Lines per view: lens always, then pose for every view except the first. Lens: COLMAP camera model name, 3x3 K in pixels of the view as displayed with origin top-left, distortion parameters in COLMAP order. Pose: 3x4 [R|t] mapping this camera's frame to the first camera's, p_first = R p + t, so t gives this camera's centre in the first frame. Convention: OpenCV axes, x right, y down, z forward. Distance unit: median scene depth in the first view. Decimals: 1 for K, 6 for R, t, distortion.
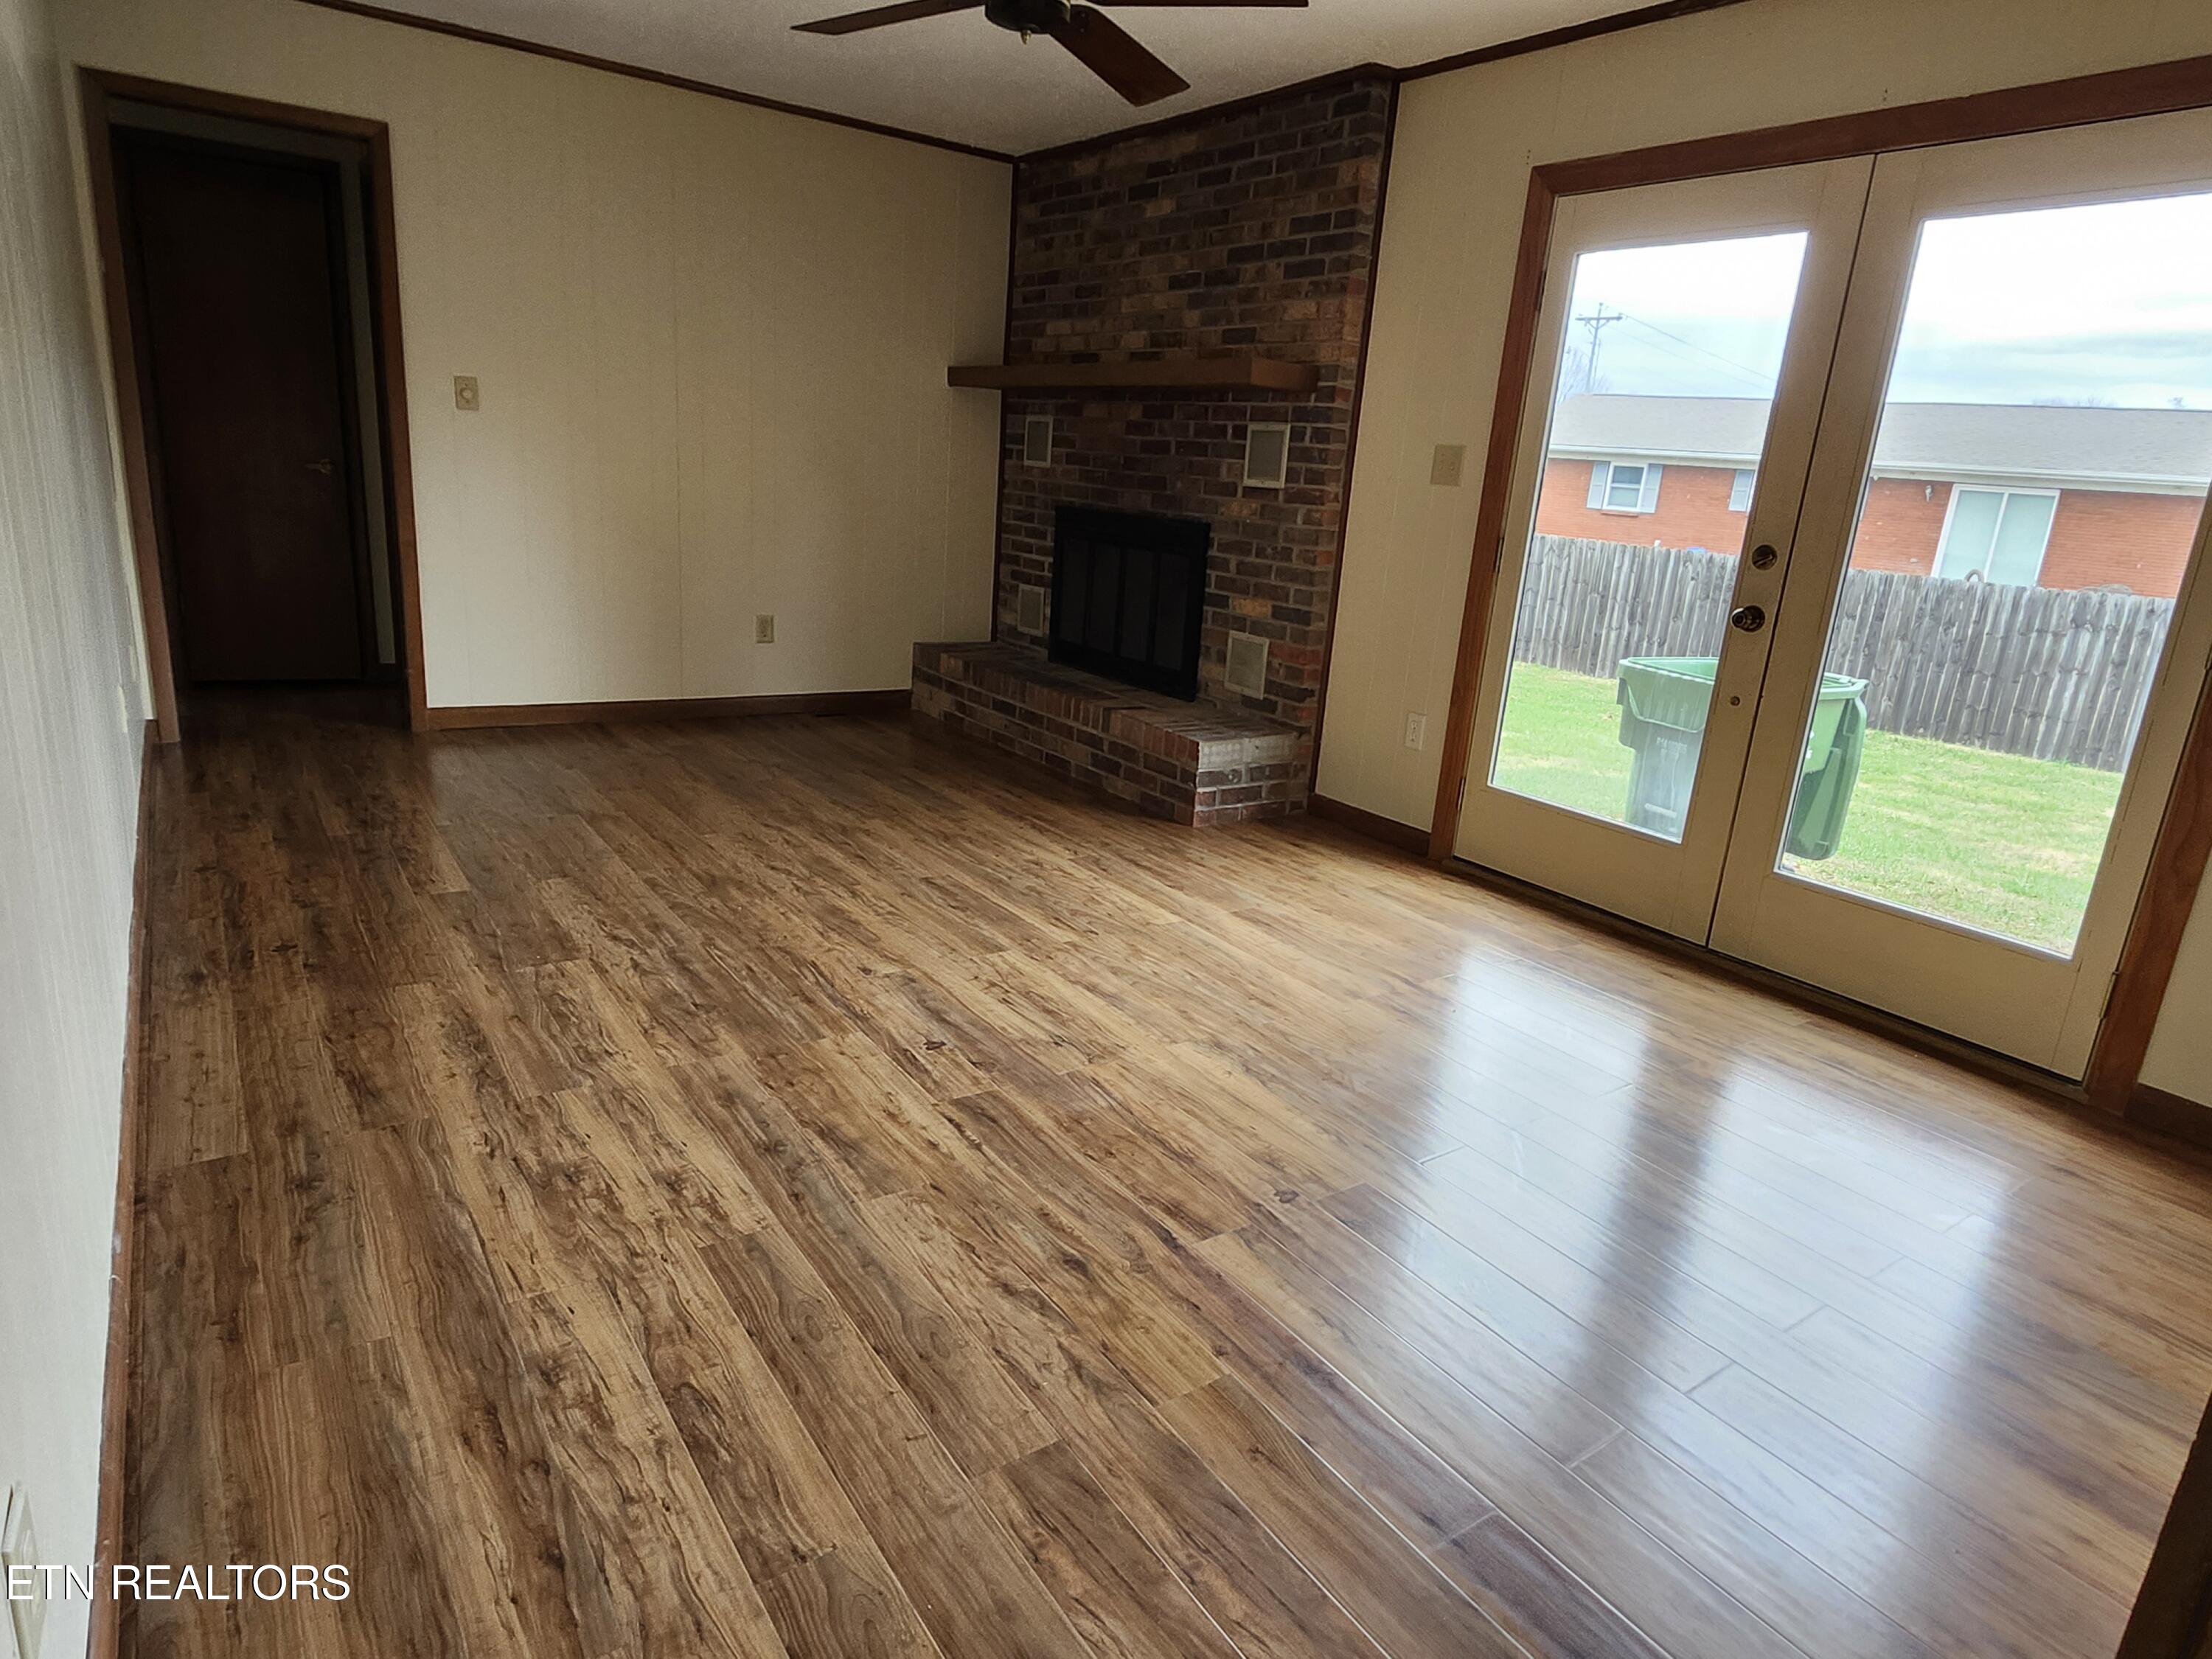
lens RADIAL K [[1299.9, 0, 1106.0], [0, 1299.9, 829.5], [0, 0, 1]] dist [-0.012124, 0.038676]
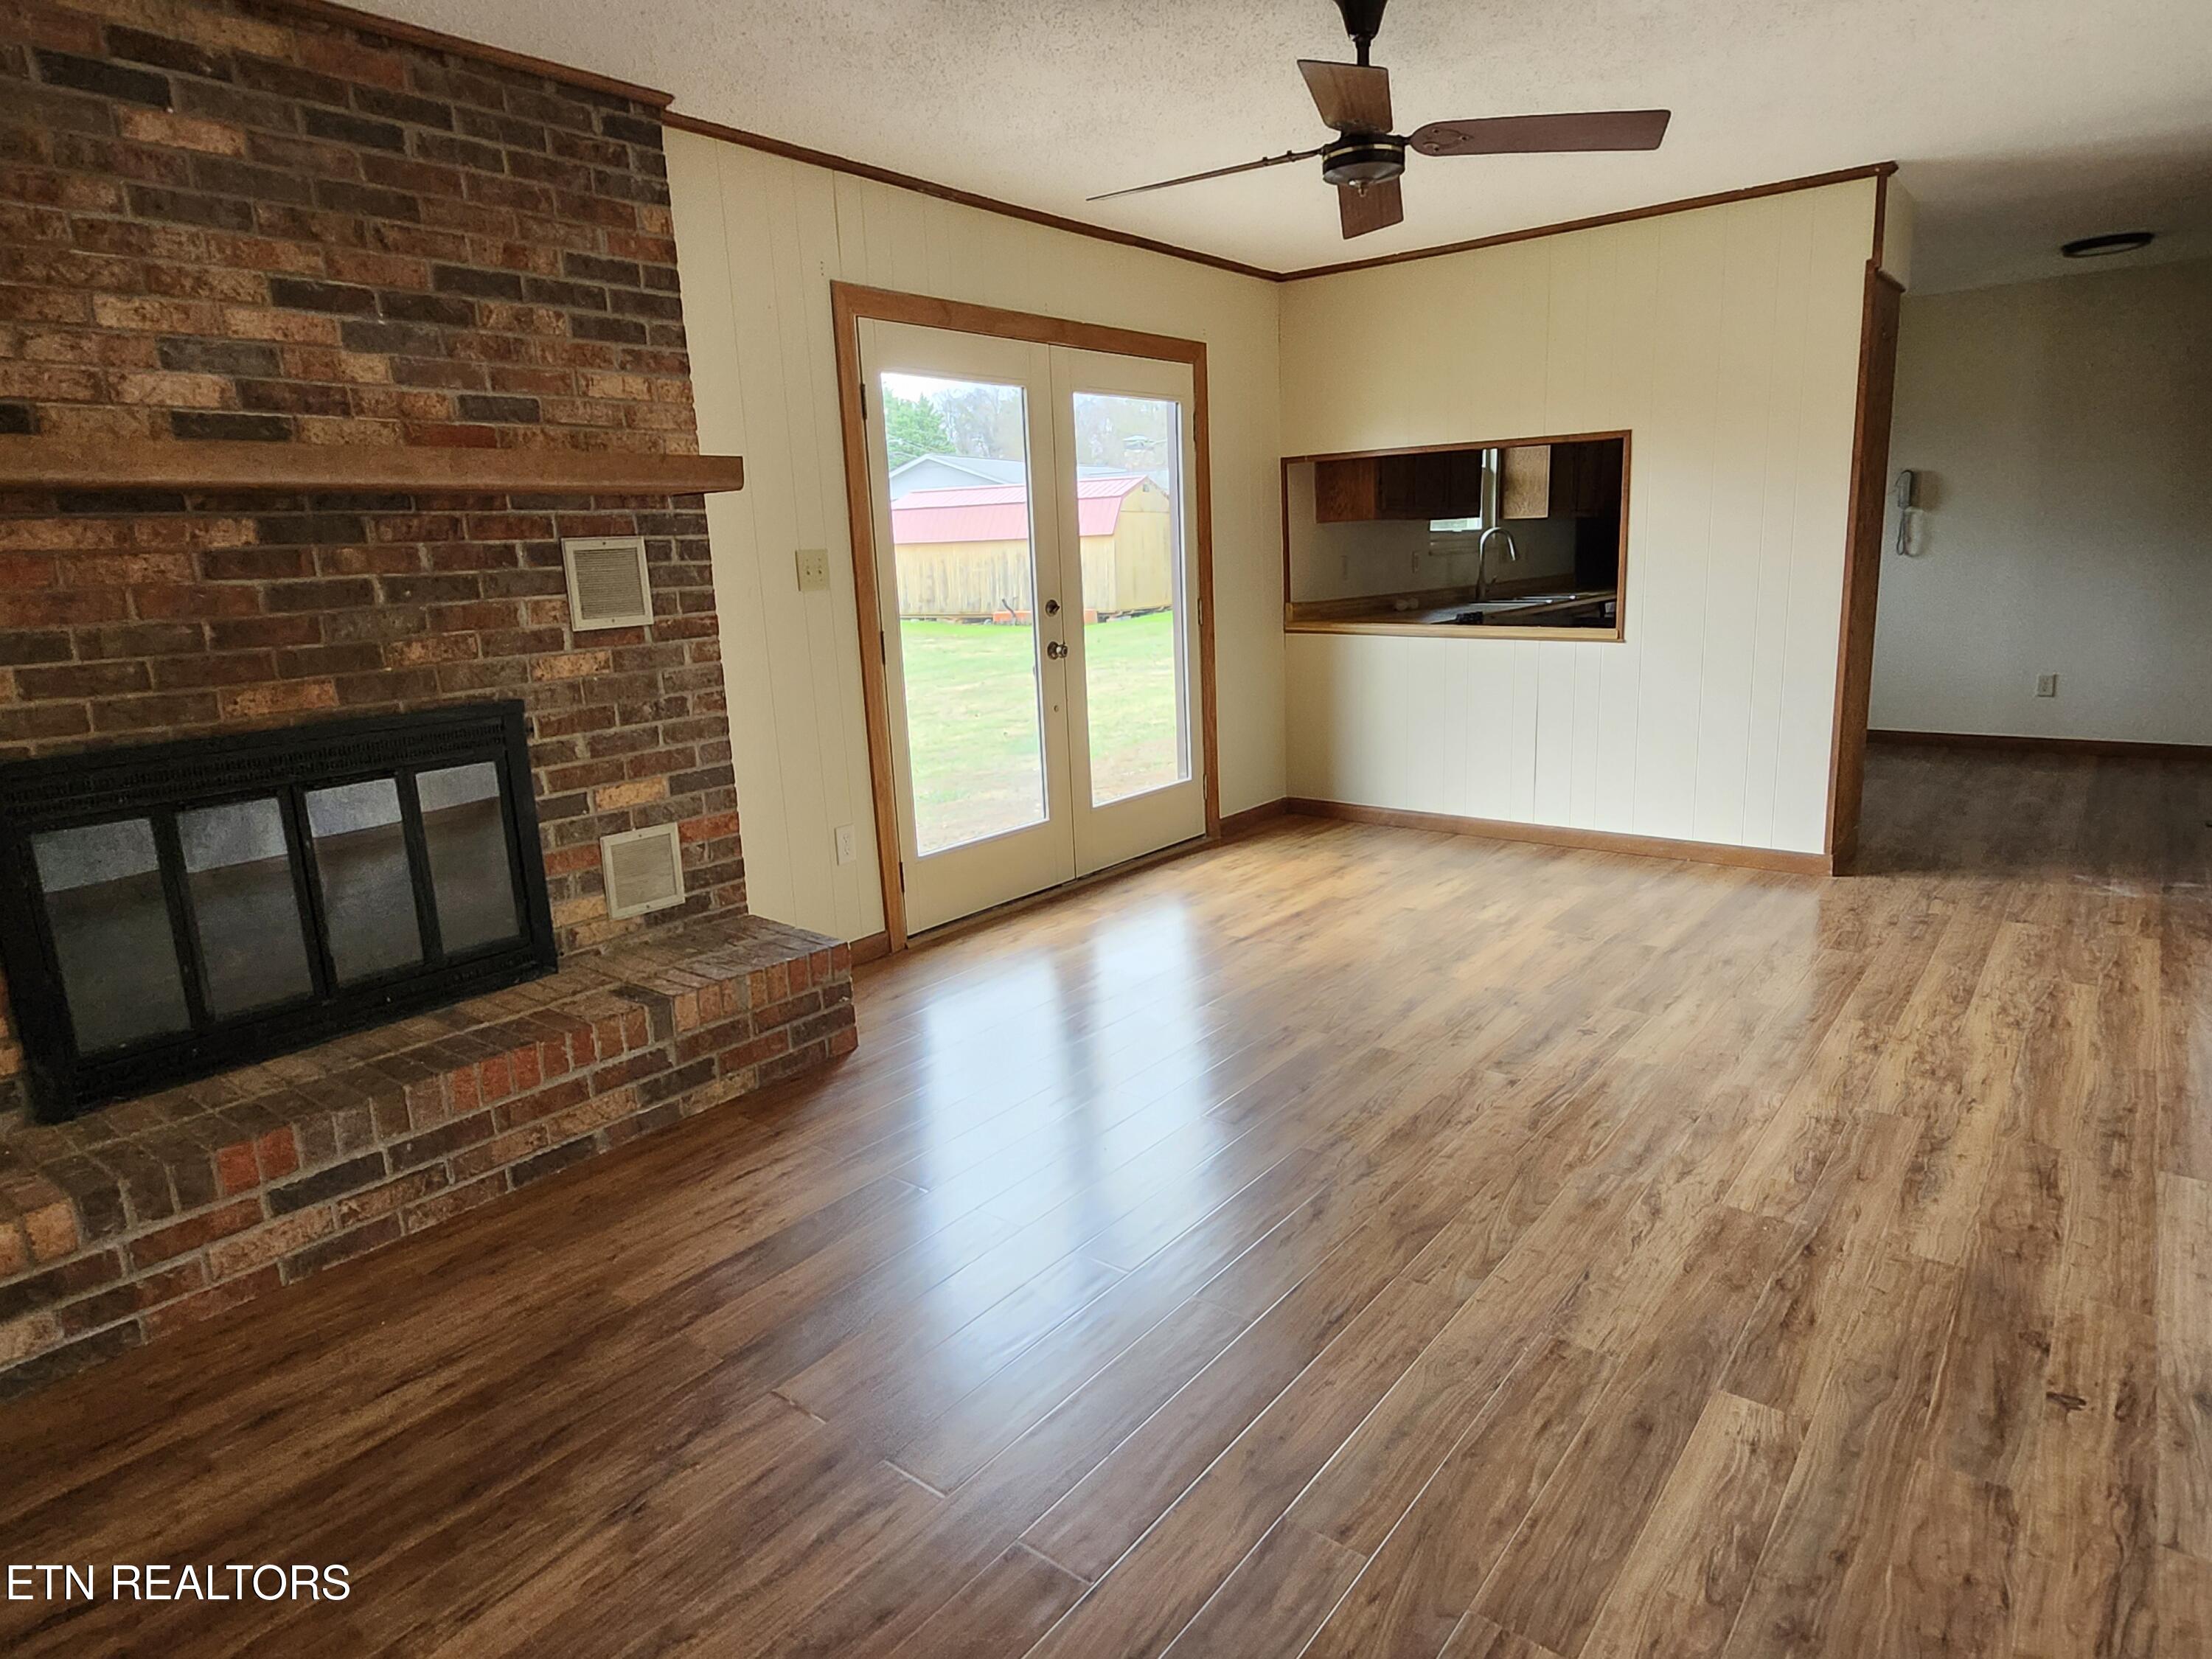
lens RADIAL K [[1328.5, 0, 1106.0], [0, 1328.5, 829.5], [0, 0, 1]] dist [0.003556, 0.000425]
pose [[-0.307982, -0.263347, 0.914219, -0.706284], [0.271771, 0.896535, 0.349808, -0.373939], [-0.911750, 0.356192, -0.204546, 1.021113]]
